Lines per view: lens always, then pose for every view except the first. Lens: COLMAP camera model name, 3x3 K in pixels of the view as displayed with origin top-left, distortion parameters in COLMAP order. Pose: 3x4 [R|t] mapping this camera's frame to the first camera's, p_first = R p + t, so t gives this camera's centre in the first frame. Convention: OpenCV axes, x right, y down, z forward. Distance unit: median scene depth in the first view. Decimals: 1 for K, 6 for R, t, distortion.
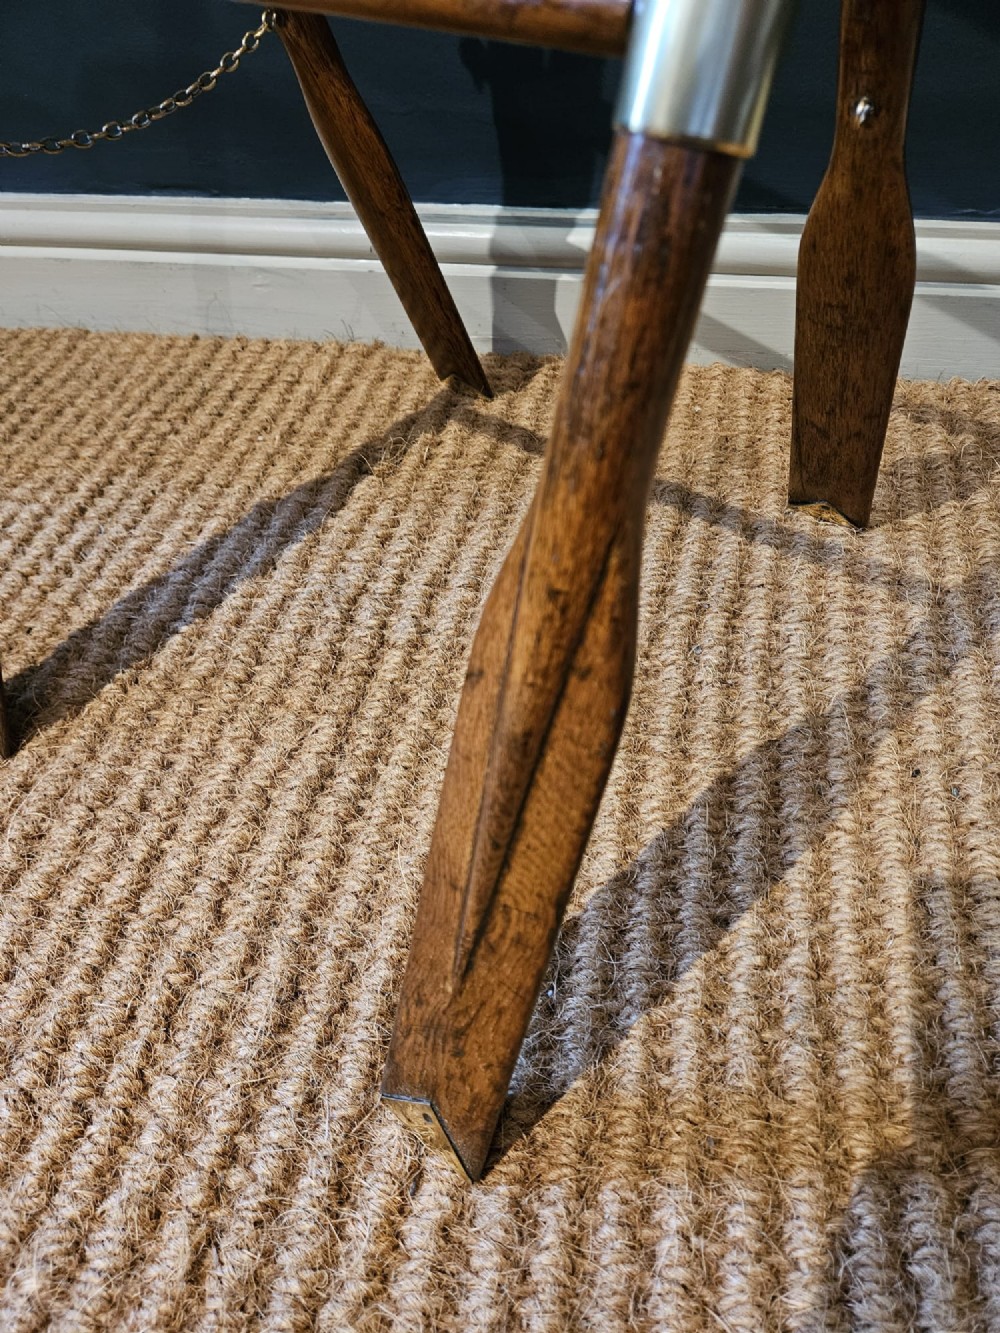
lens RADIAL K [[886.0, 0, 499.0], [0, 886.0, 664.0], [0, 0, 1]] dist [0.052680, -0.034238]
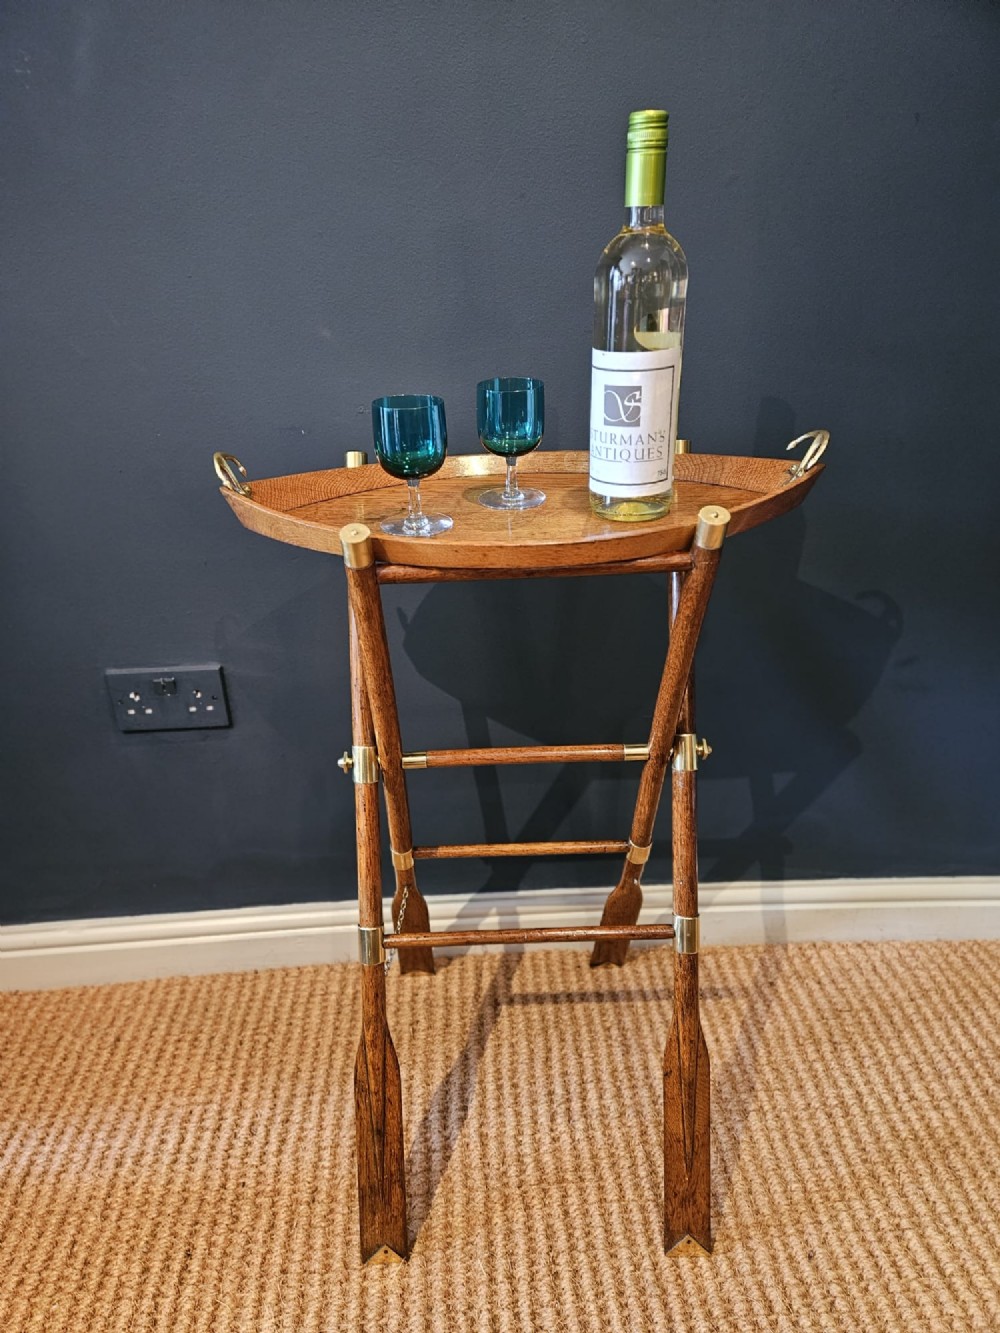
lens RADIAL K [[873.7, 0, 481.1], [0, 873.7, 675.6], [0, 0, 1]] dist [0.061860, -0.059664]
pose [[0.963672, -0.092322, 0.250627, -0.508067], [0.183754, 0.910160, -0.371272, -0.288094], [-0.193834, 0.403838, 0.894060, -1.567356]]
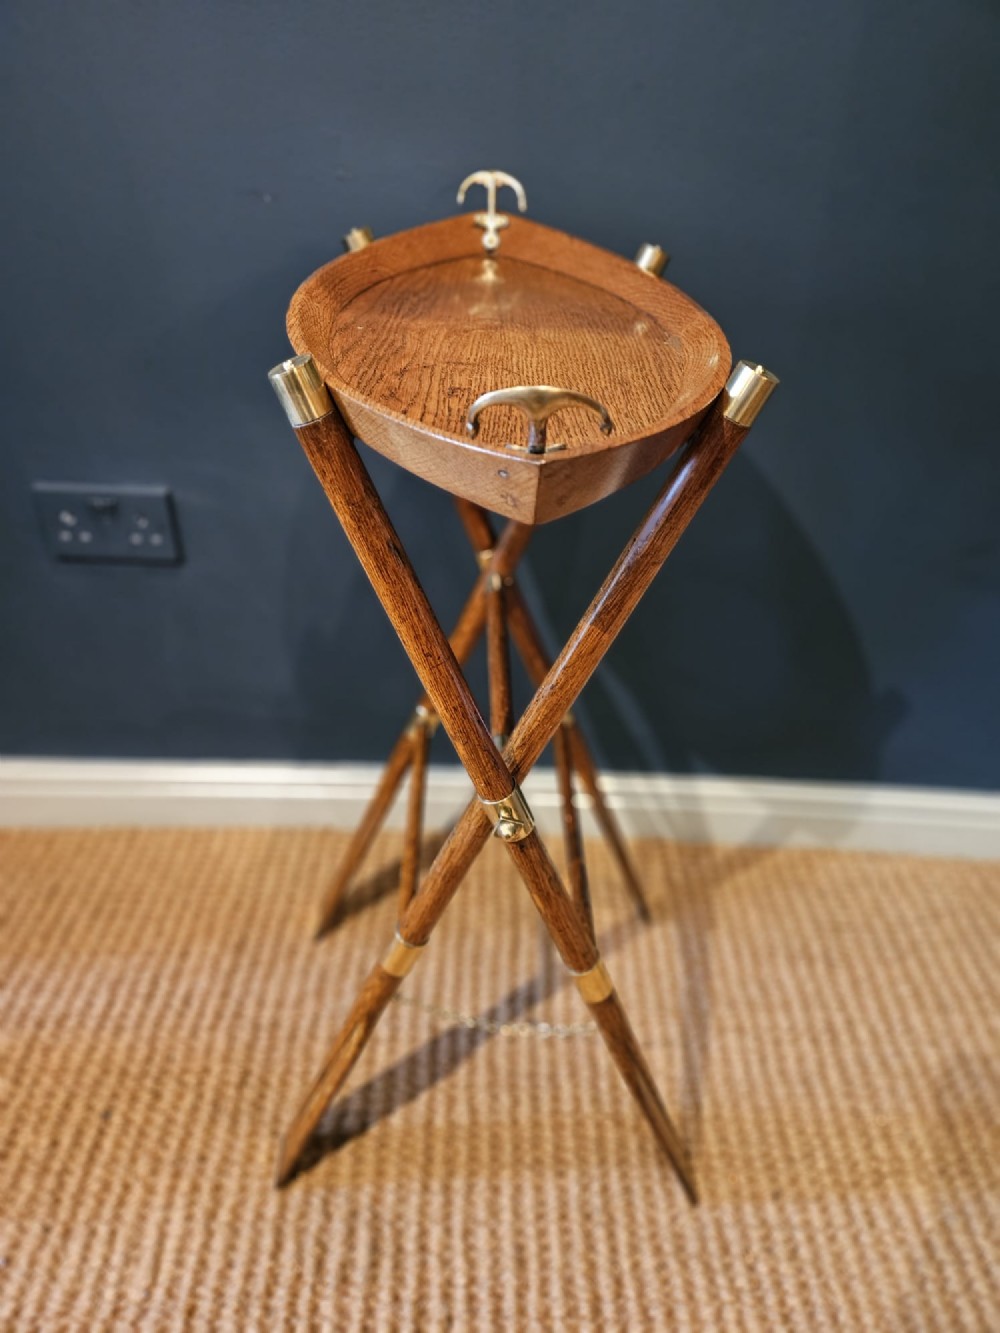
lens RADIAL K [[873.7, 0, 488.1], [0, 873.7, 649.2], [0, 0, 1]] dist [0.061860, -0.059664]
pose [[0.973581, -0.047402, 0.223368, -0.328040], [0.102579, 0.964746, -0.242371, -0.414179], [-0.204004, 0.258880, 0.944120, -1.259302]]
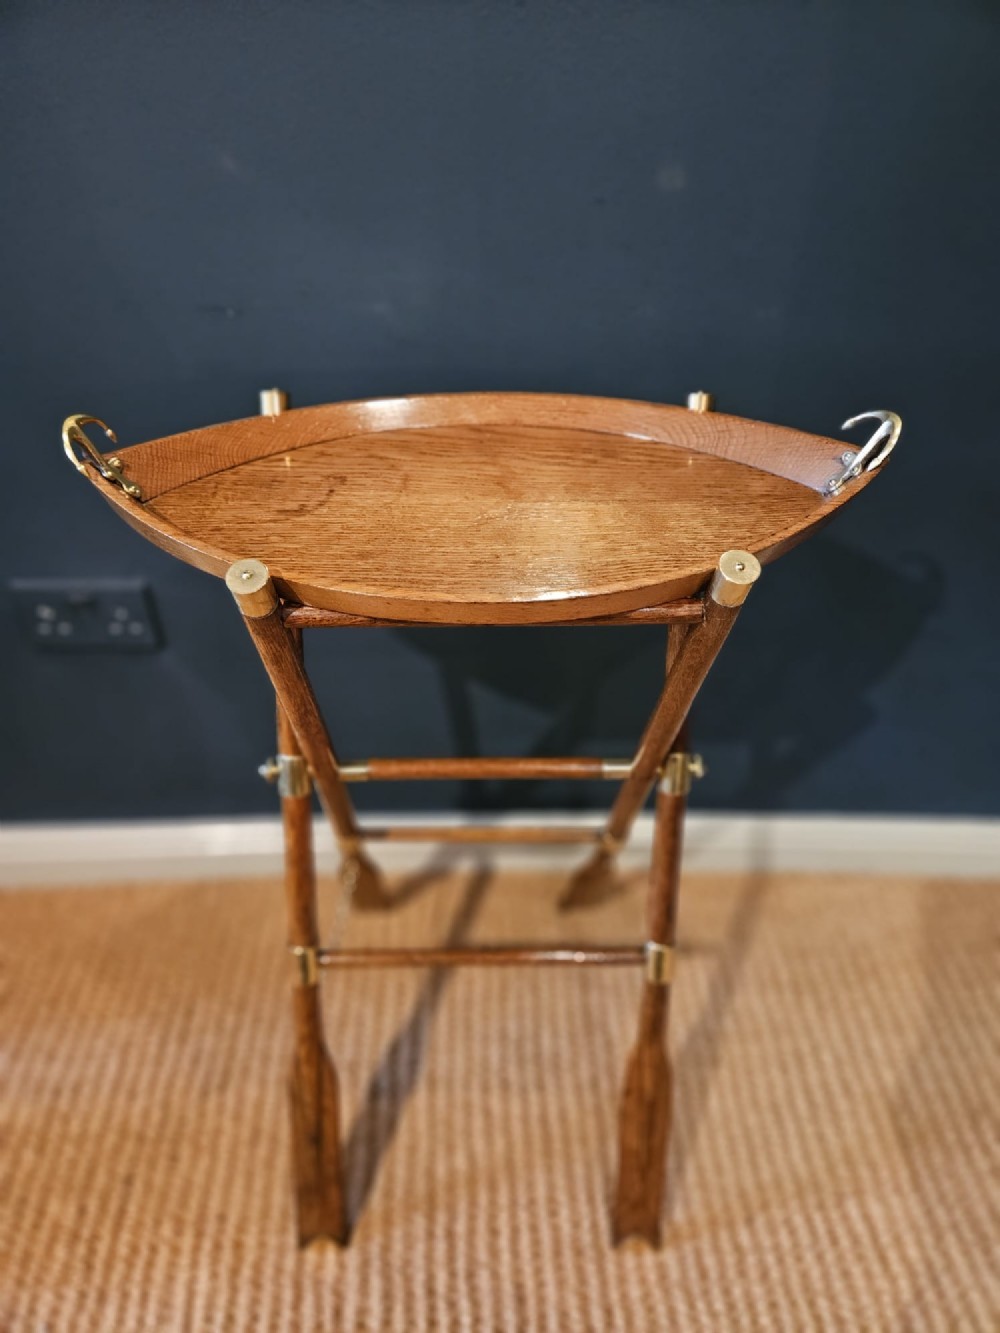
lens RADIAL K [[873.7, 0, 491.6], [0, 873.7, 670.2], [0, 0, 1]] dist [0.061860, -0.059664]
pose [[0.963003, -0.103138, 0.248974, -0.331676], [0.144677, 0.977304, -0.154746, -0.731482], [-0.227363, 0.185041, 0.956068, -1.400614]]
